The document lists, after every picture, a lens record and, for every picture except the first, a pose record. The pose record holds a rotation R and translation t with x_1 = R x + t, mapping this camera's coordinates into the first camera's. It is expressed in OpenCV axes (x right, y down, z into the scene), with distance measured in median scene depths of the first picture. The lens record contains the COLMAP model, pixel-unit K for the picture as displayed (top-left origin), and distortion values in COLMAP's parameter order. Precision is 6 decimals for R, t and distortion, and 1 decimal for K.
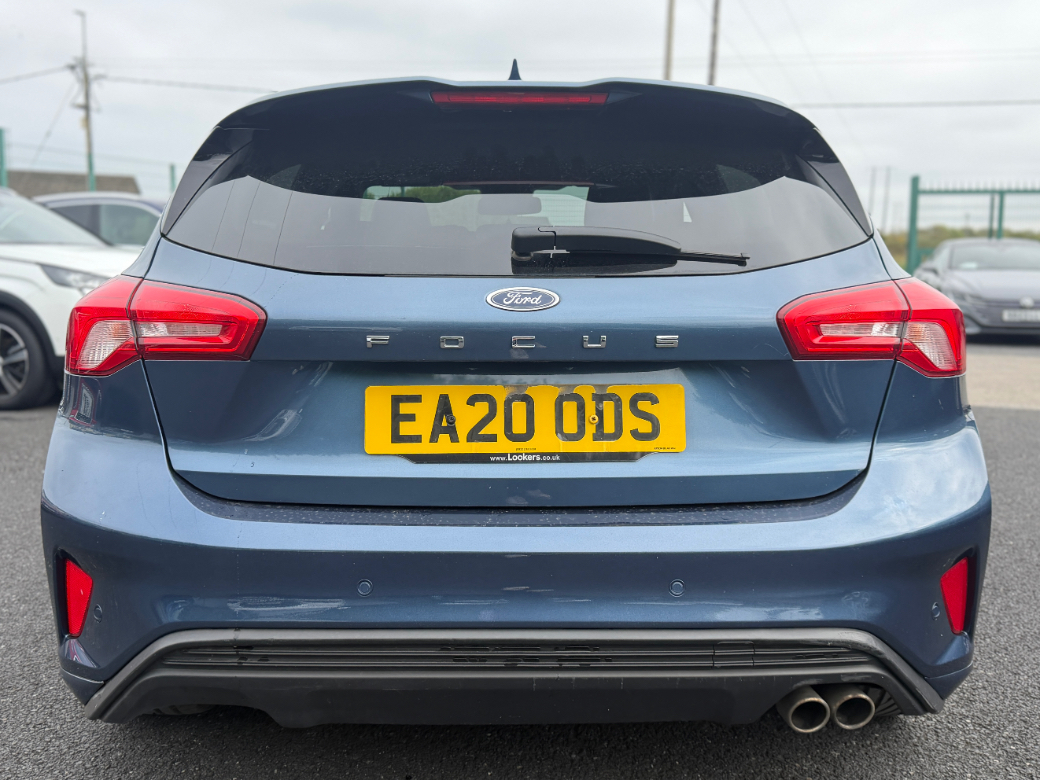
lens RADIAL K [[896.8, 0, 520.0], [0, 896.8, 390.0], [0, 0, 1]] dist [0.144075, -0.000636]
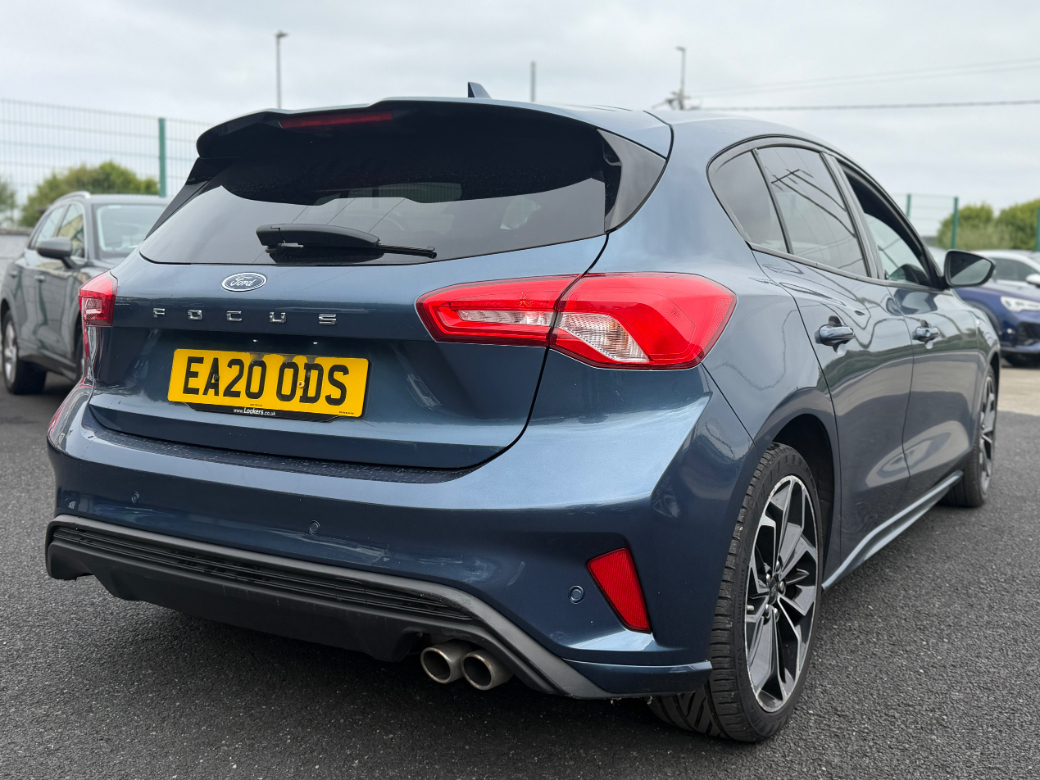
lens RADIAL K [[896.8, 0, 520.0], [0, 896.8, 390.0], [0, 0, 1]] dist [0.144075, -0.000636]
pose [[0.866521, 0.062992, -0.495150, 0.930967], [-0.074431, 0.997220, -0.003391, 0.022513], [0.493560, 0.039793, 0.868801, 0.095407]]
